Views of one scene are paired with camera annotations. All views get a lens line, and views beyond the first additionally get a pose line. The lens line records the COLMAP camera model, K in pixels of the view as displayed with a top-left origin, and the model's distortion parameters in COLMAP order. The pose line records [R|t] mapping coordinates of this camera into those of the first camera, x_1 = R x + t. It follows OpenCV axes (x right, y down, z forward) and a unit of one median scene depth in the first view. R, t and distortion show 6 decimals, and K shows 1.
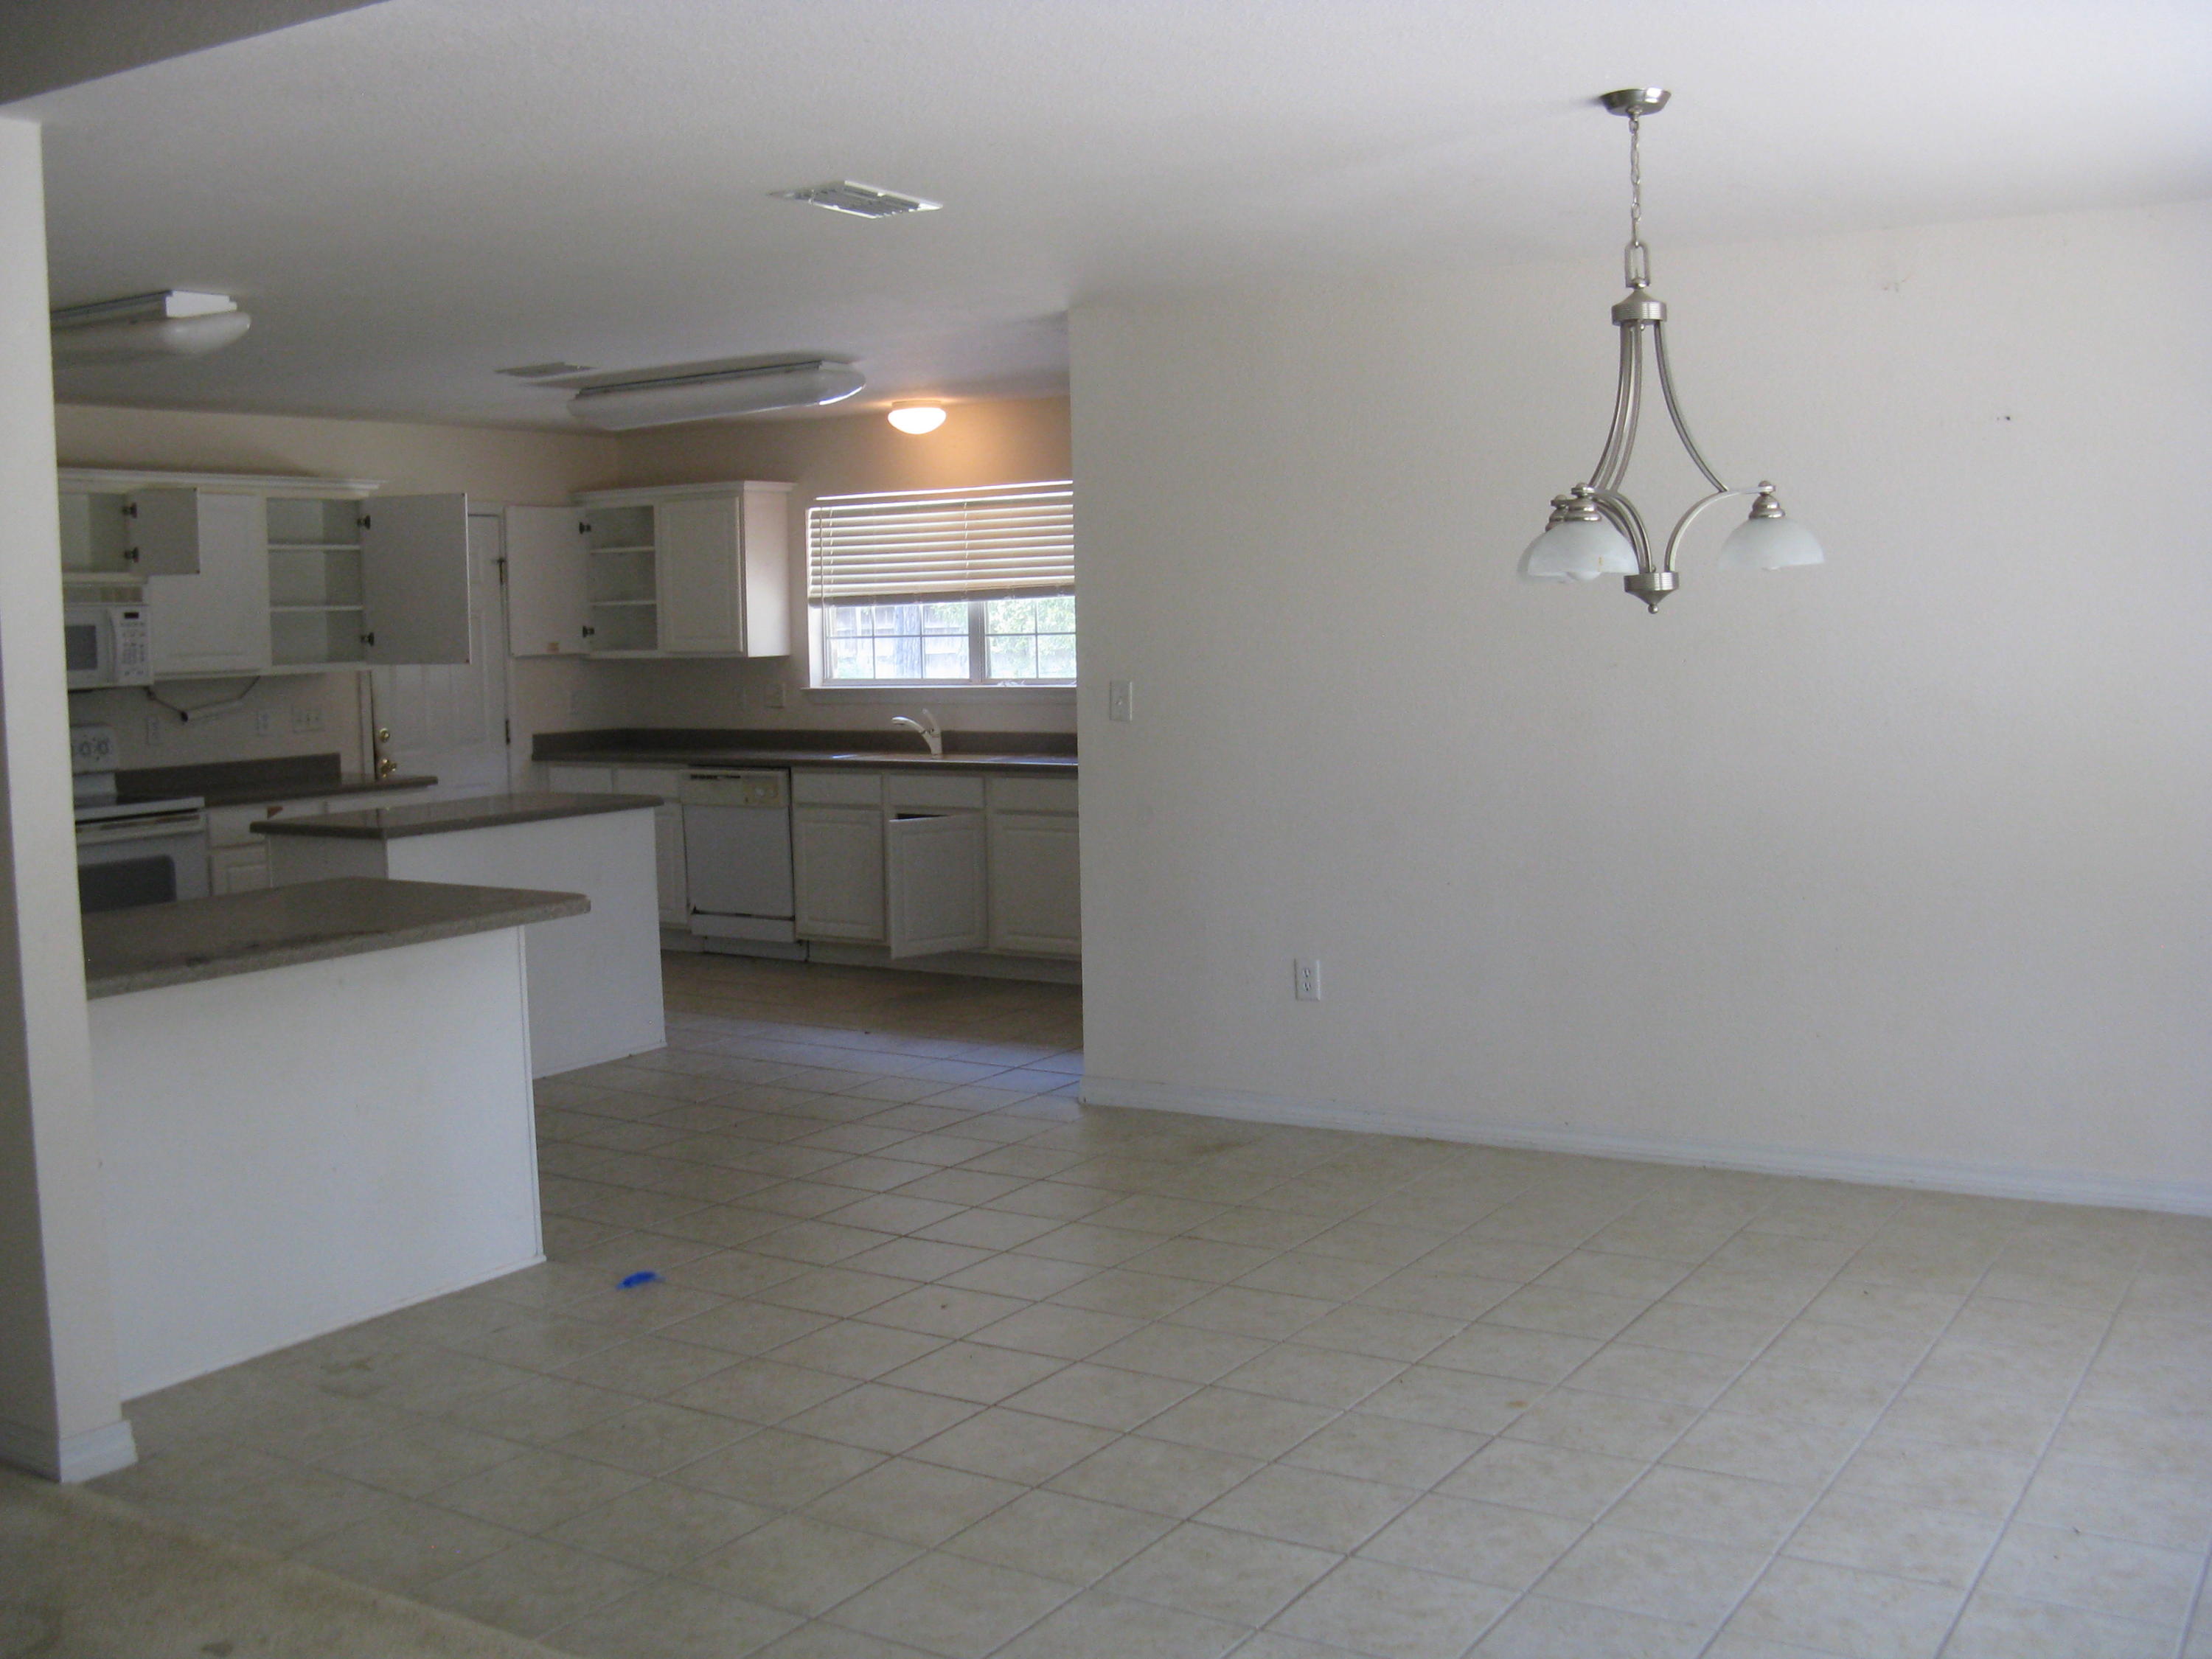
lens RADIAL K [[2243.3, 0, 1107.9], [0, 2243.3, 830.6], [0, 0, 1]] dist [-0.143034, 0.000000]
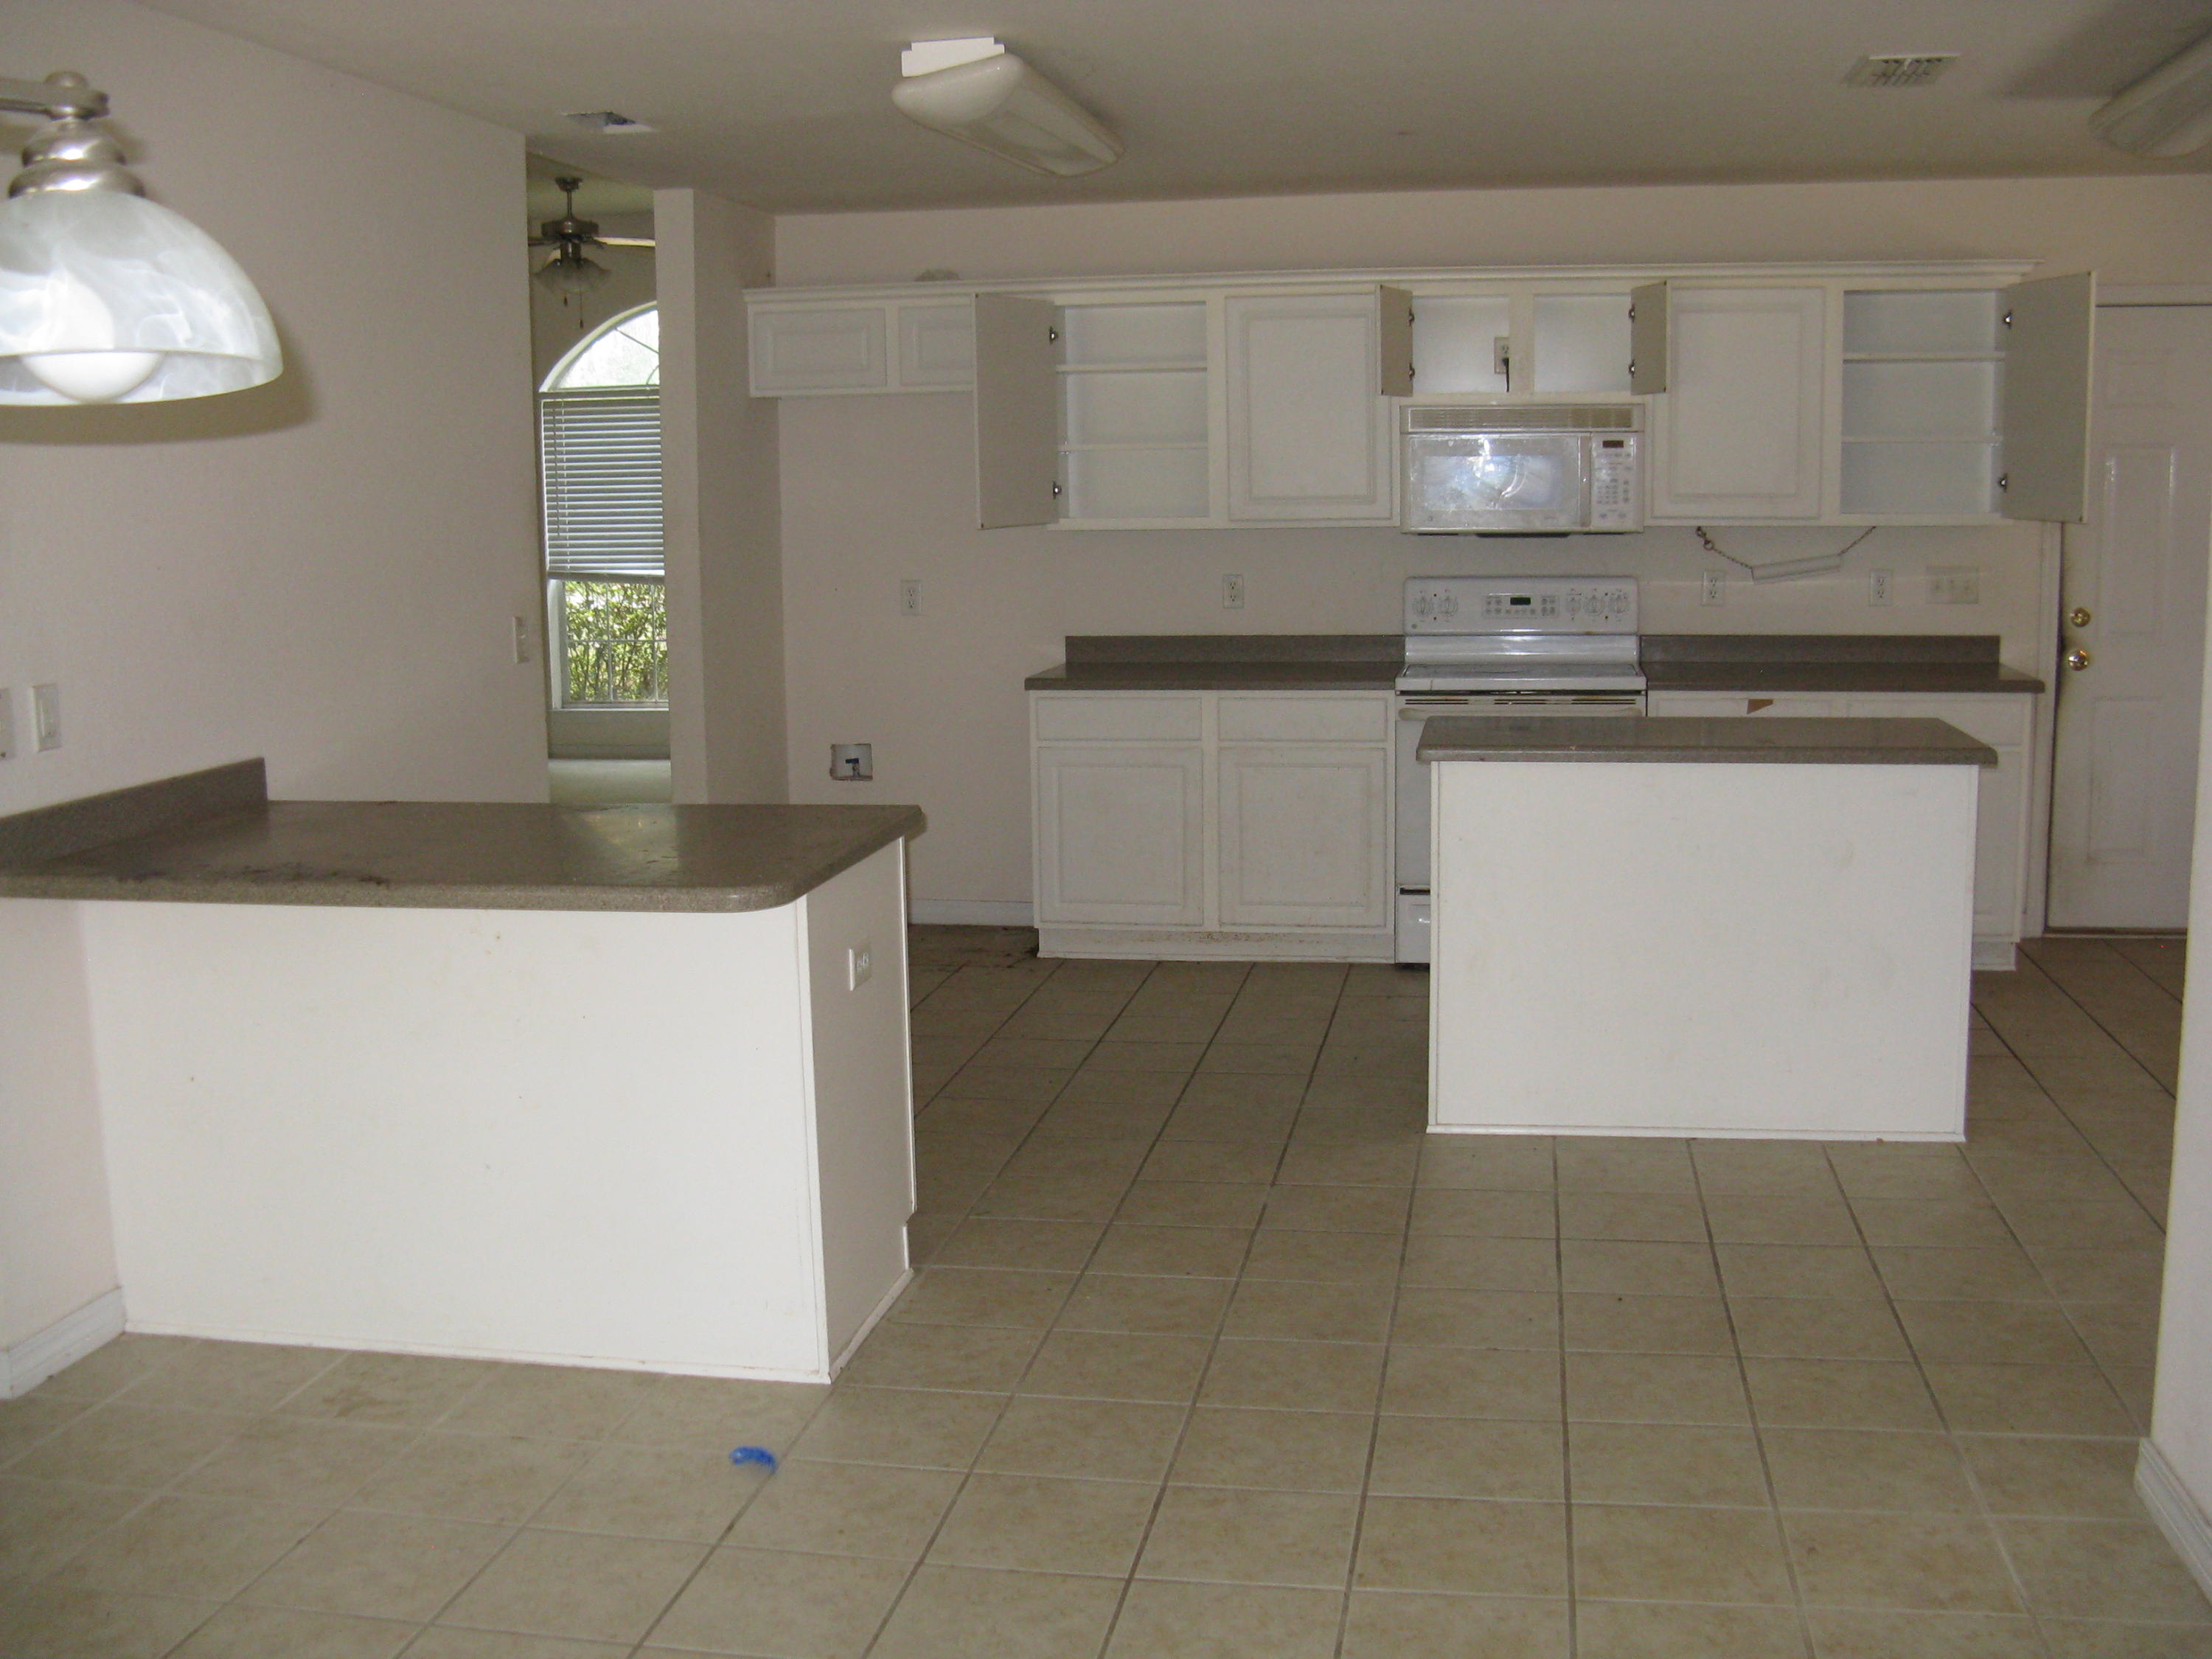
lens RADIAL K [[2243.3, 0, 1107.6], [0, 2243.3, 829.2], [0, 0, 1]] dist [-0.143034, 0.000000]
pose [[0.373634, 0.153096, -0.914855, 0.268341], [-0.079506, 0.987941, 0.132856, -0.054697], [0.924163, 0.023097, 0.381301, 0.542476]]
